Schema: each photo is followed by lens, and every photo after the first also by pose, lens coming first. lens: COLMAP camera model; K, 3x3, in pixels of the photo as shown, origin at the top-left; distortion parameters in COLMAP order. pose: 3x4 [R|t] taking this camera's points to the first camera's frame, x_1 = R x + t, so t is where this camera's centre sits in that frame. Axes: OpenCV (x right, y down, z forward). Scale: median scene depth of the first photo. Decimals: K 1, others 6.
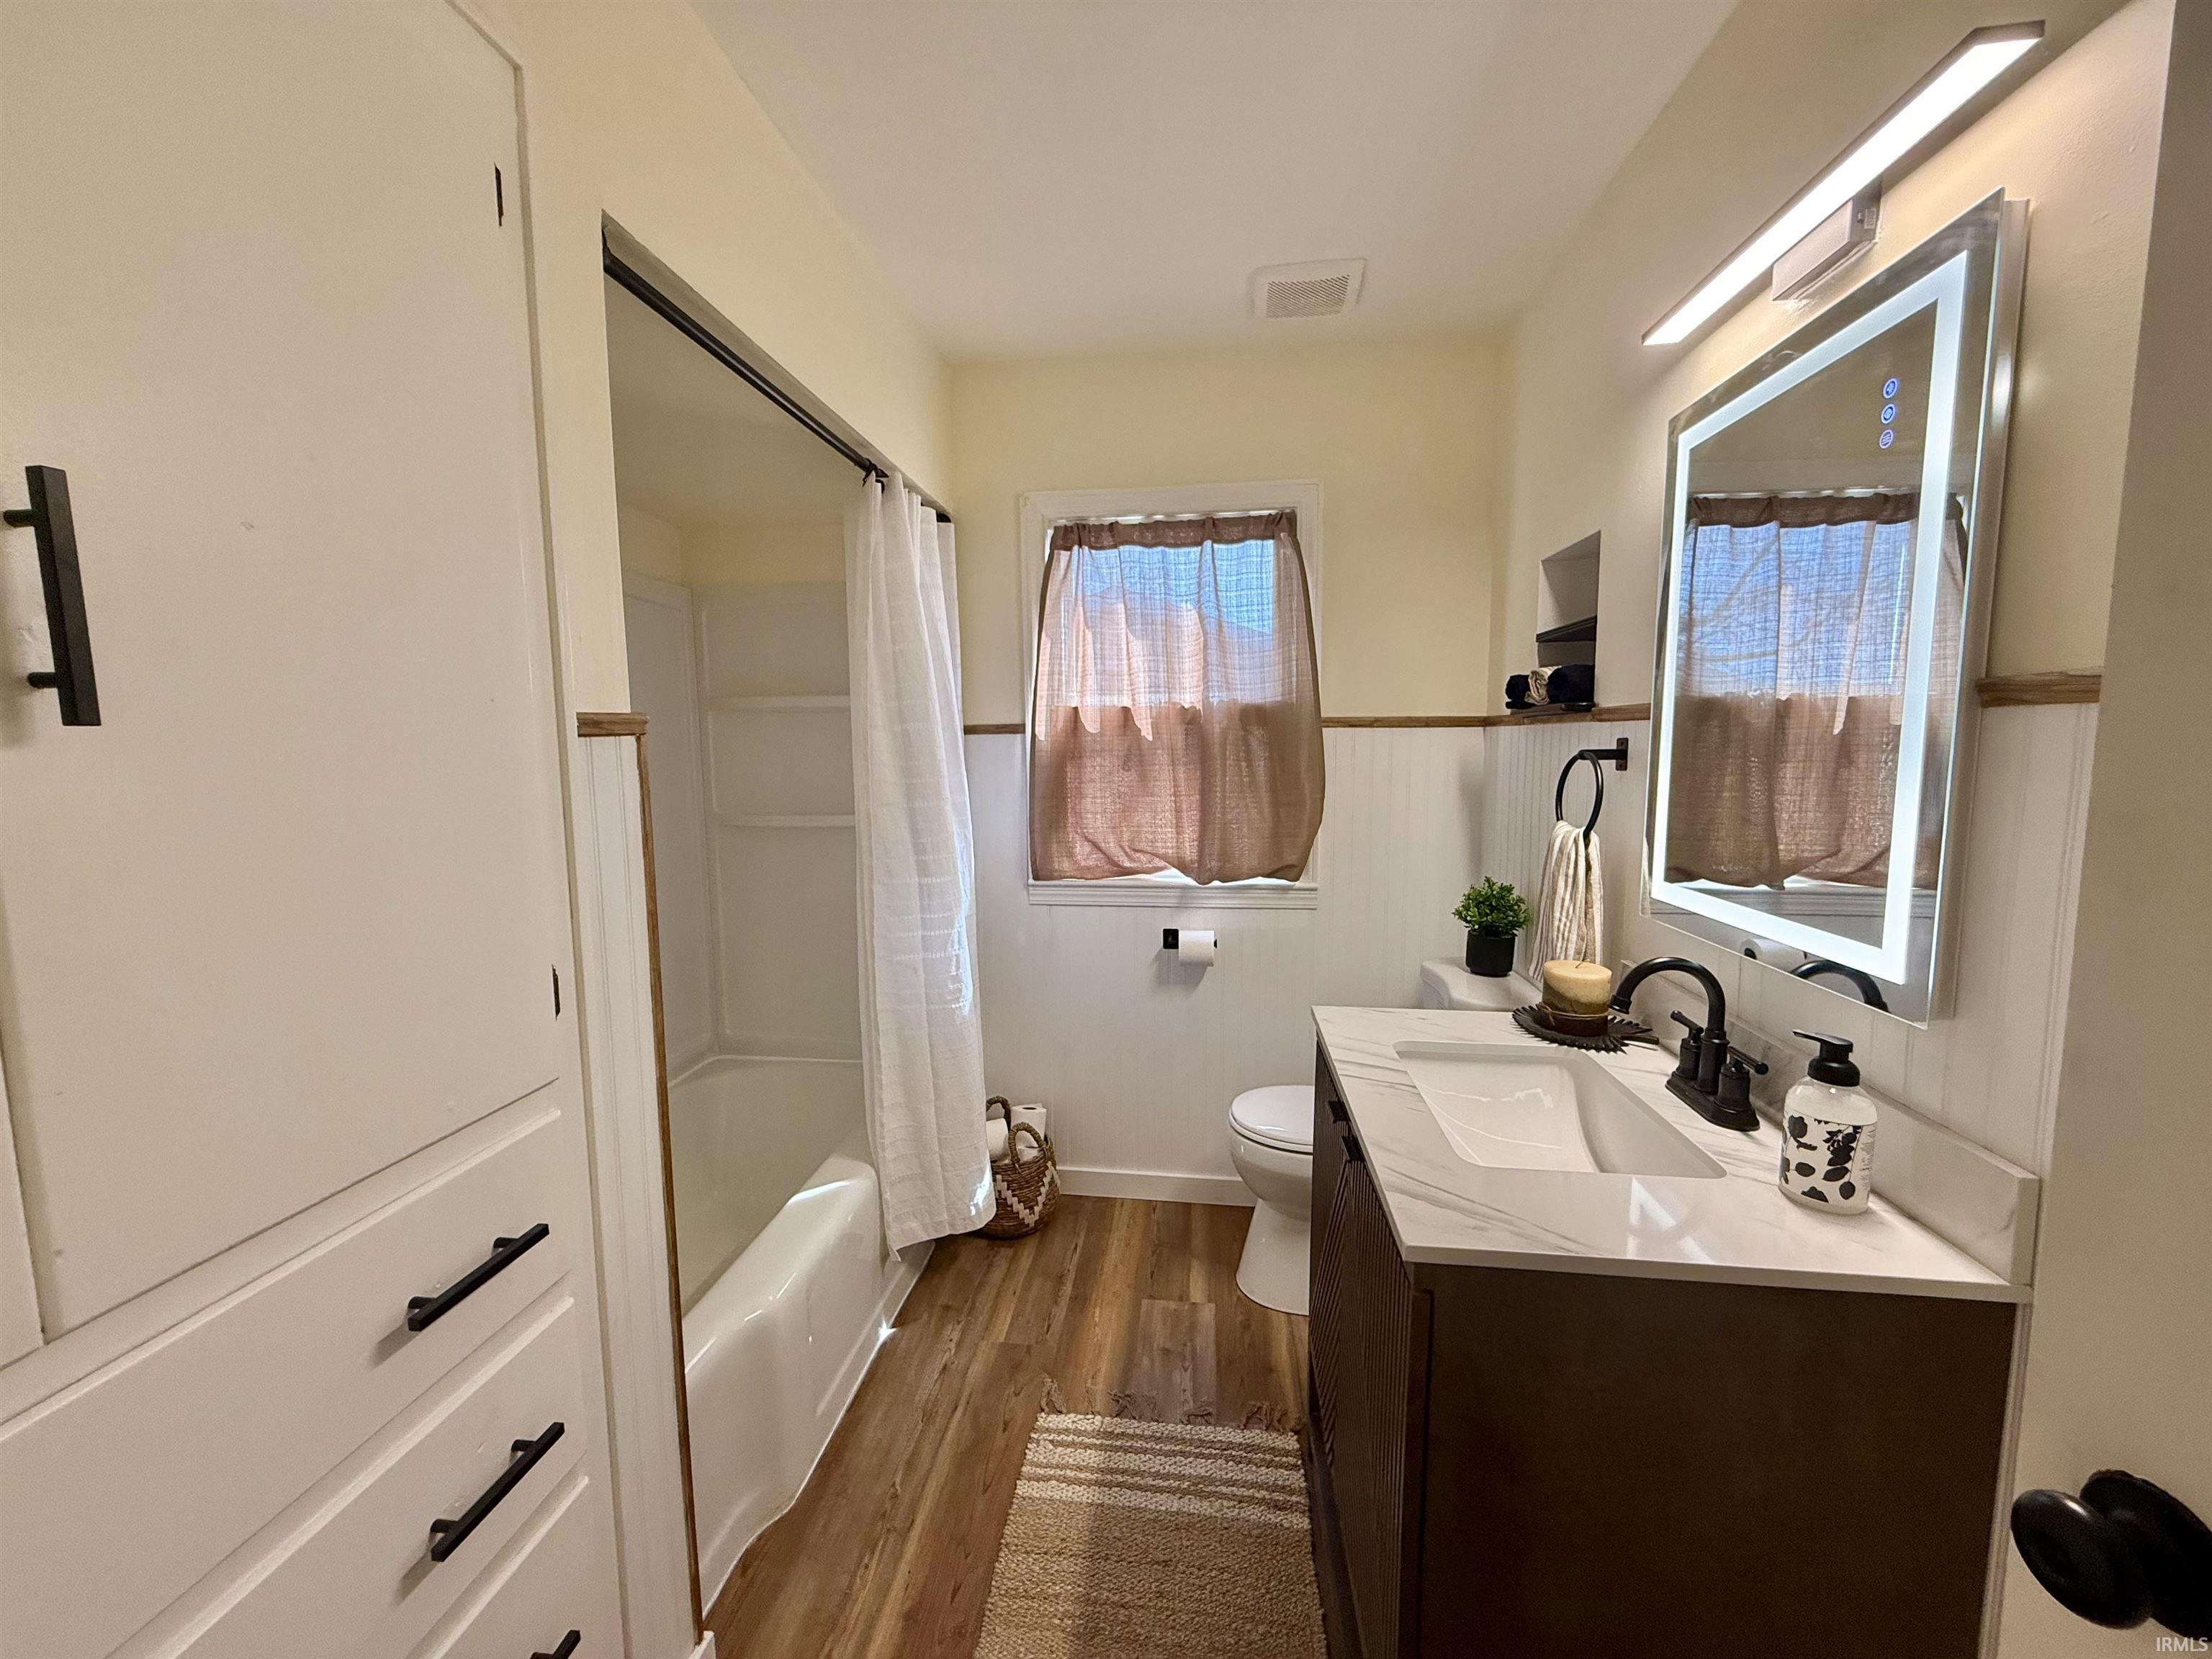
lens RADIAL K [[880.4, 0, 1099.0], [0, 880.4, 834.0], [0, 0, 1]] dist [0.001114, -0.000113]
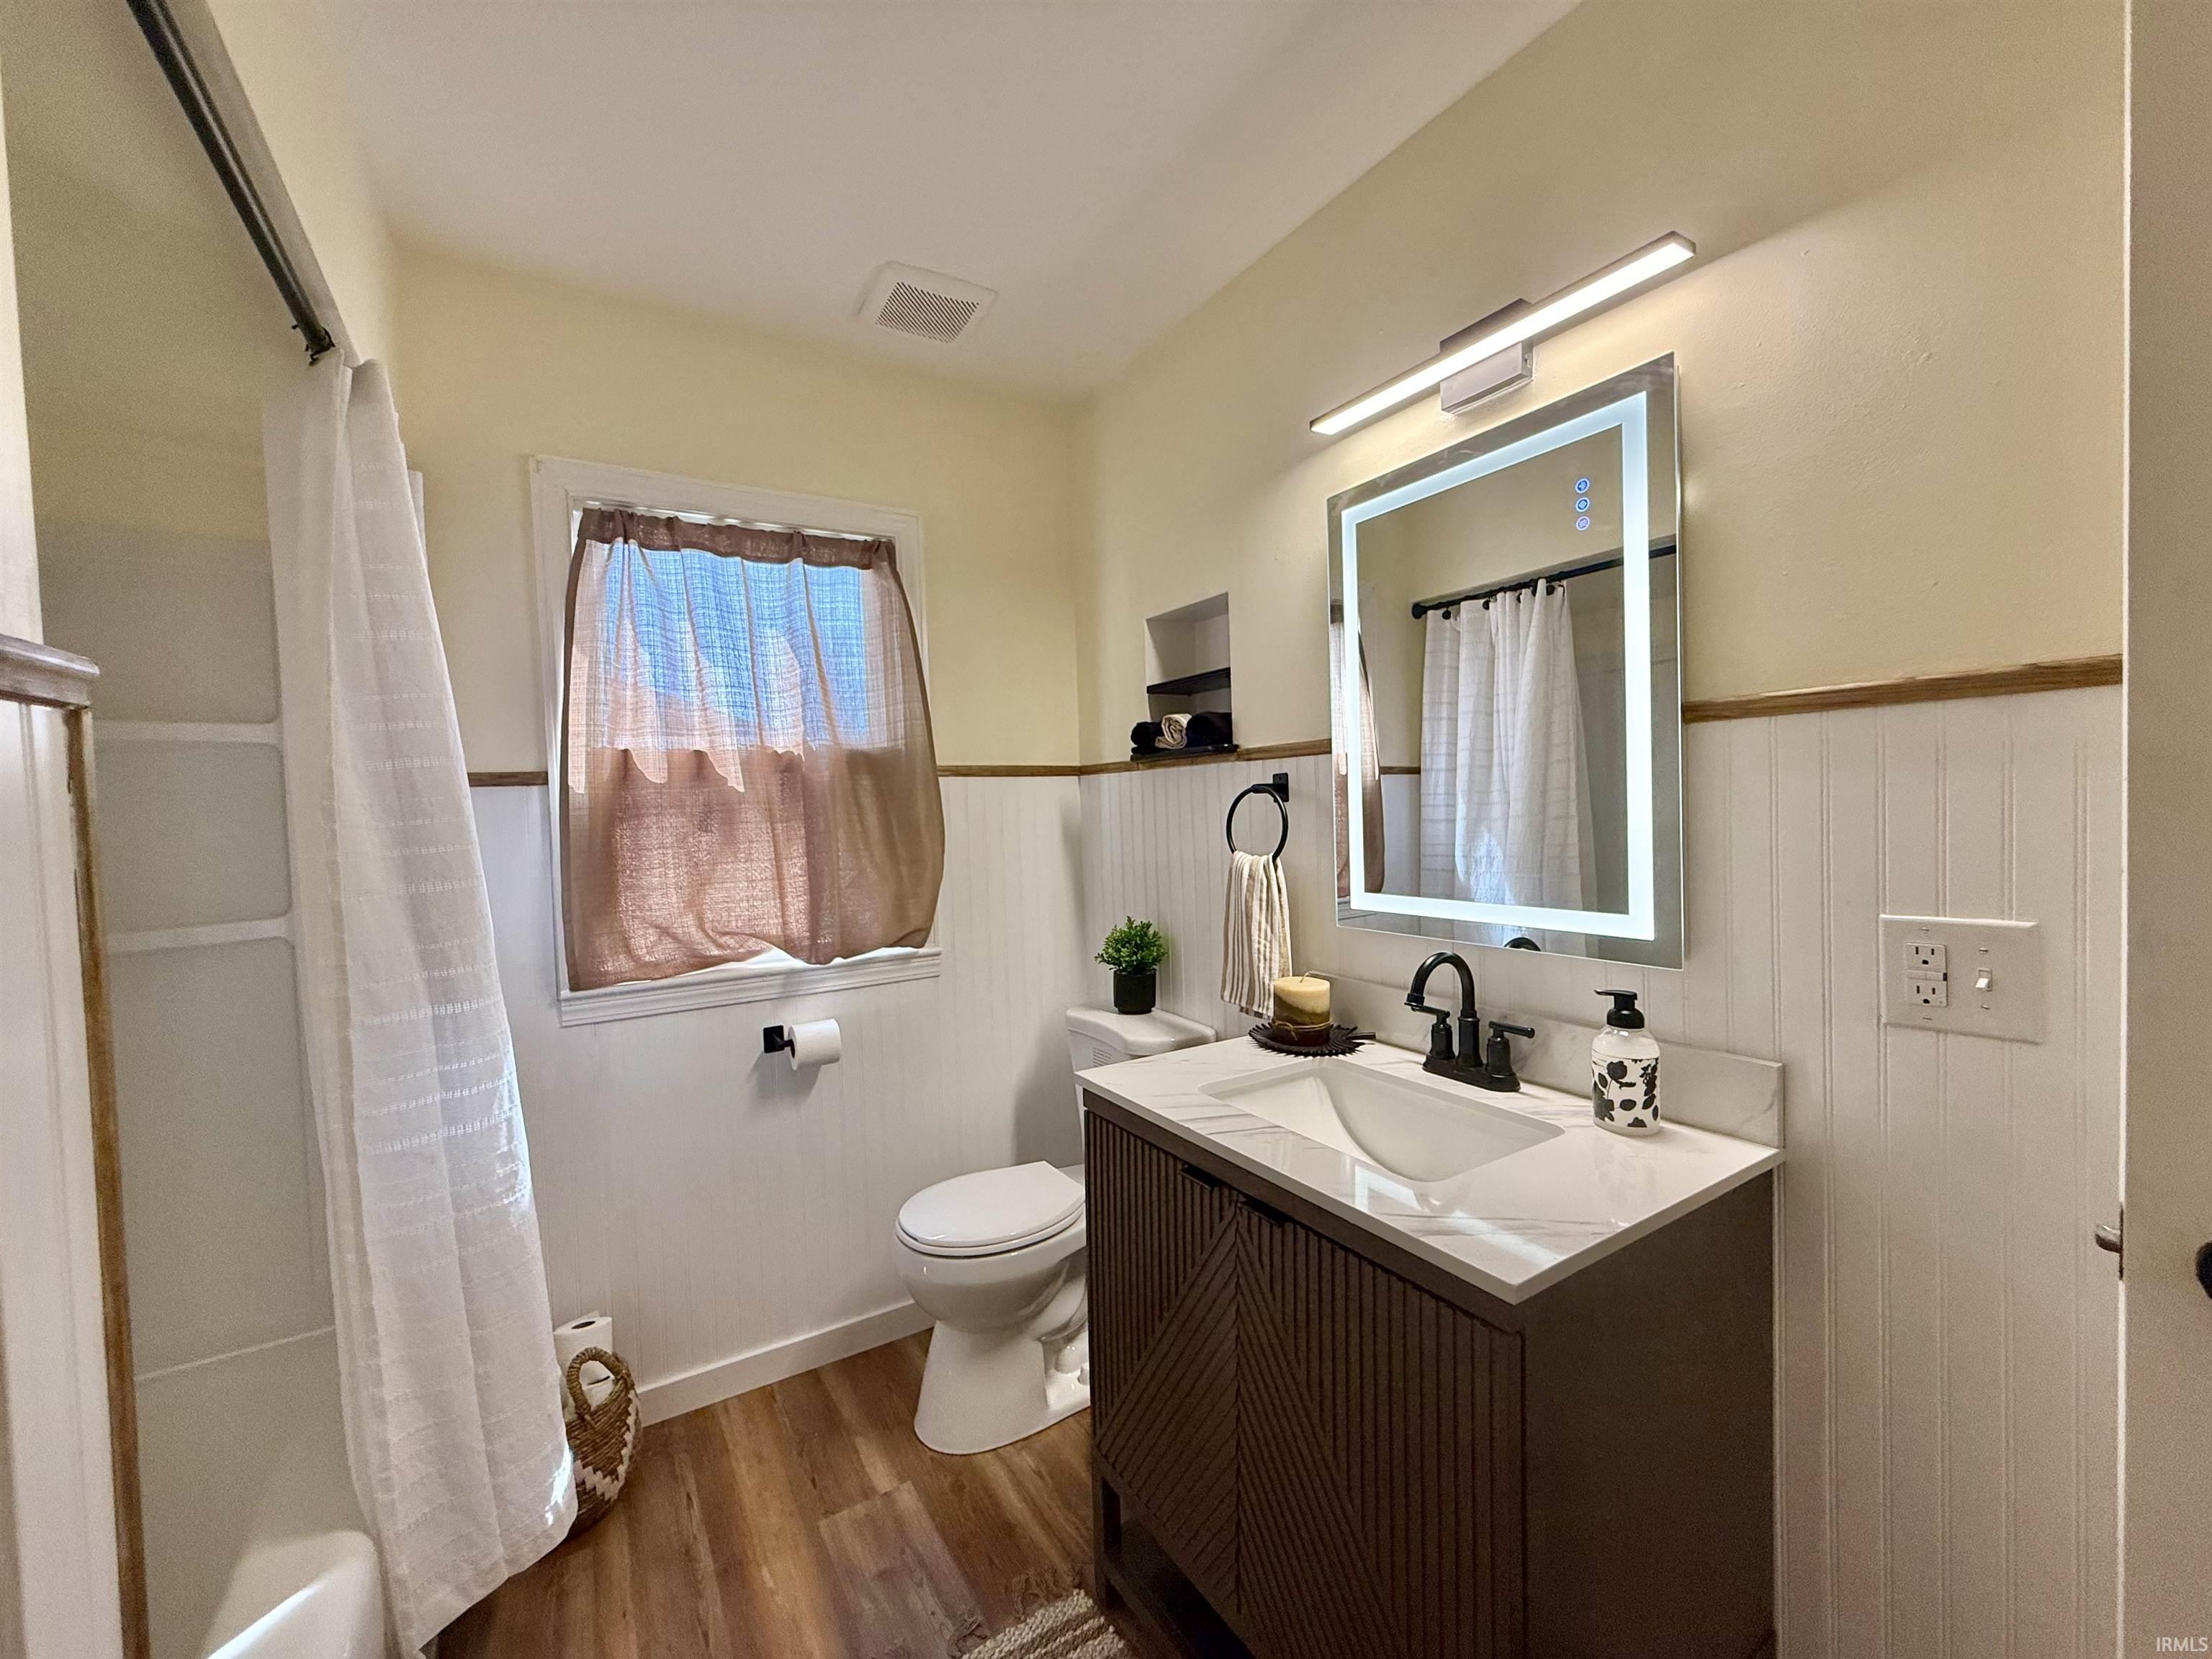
lens RADIAL K [[880.4, 0, 1099.0], [0, 880.4, 834.0], [0, 0, 1]] dist [0.001114, -0.000113]
pose [[0.779226, -0.037779, 0.625604, -0.225918], [0.092563, 0.994172, -0.055257, 0.006444], [-0.619870, 0.100965, 0.778182, 0.217066]]
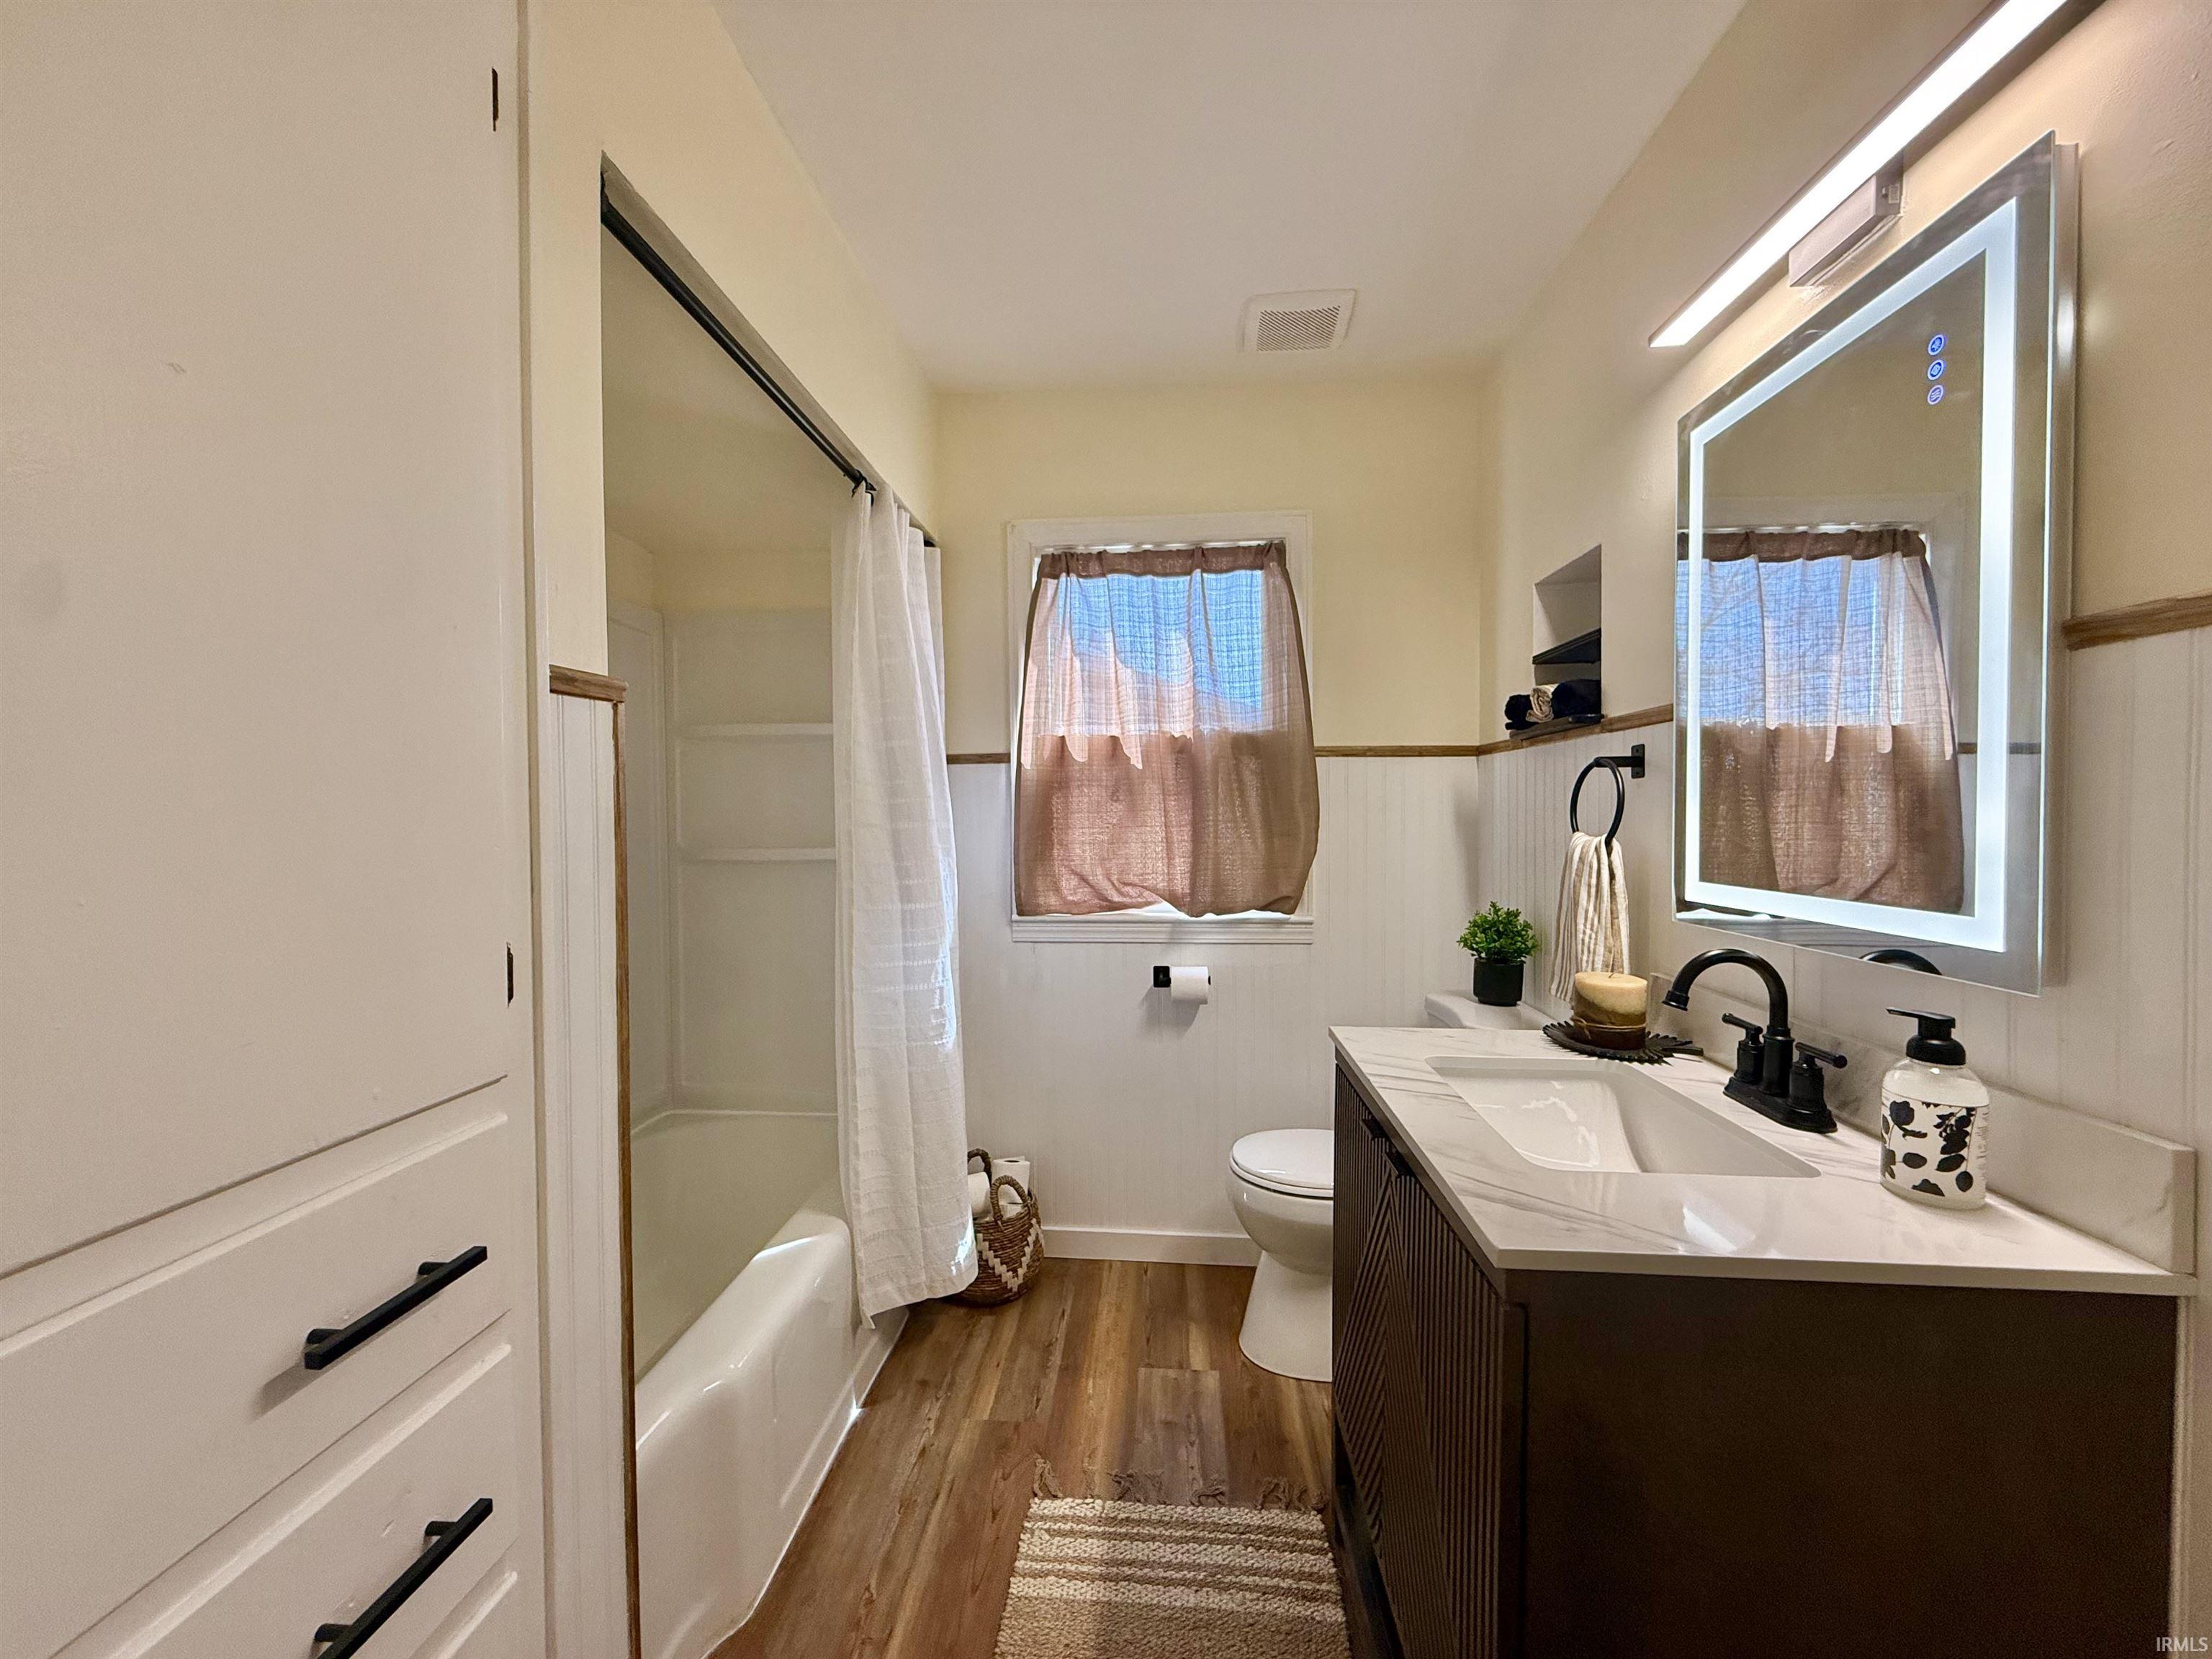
lens RADIAL K [[880.4, 0, 1099.0], [0, 880.4, 834.0], [0, 0, 1]] dist [0.001114, -0.000113]
pose [[0.998988, 0.002146, 0.044926, -0.036629], [0.001587, 0.996557, -0.082900, 0.054378], [-0.044949, 0.082887, 0.995545, 0.047876]]
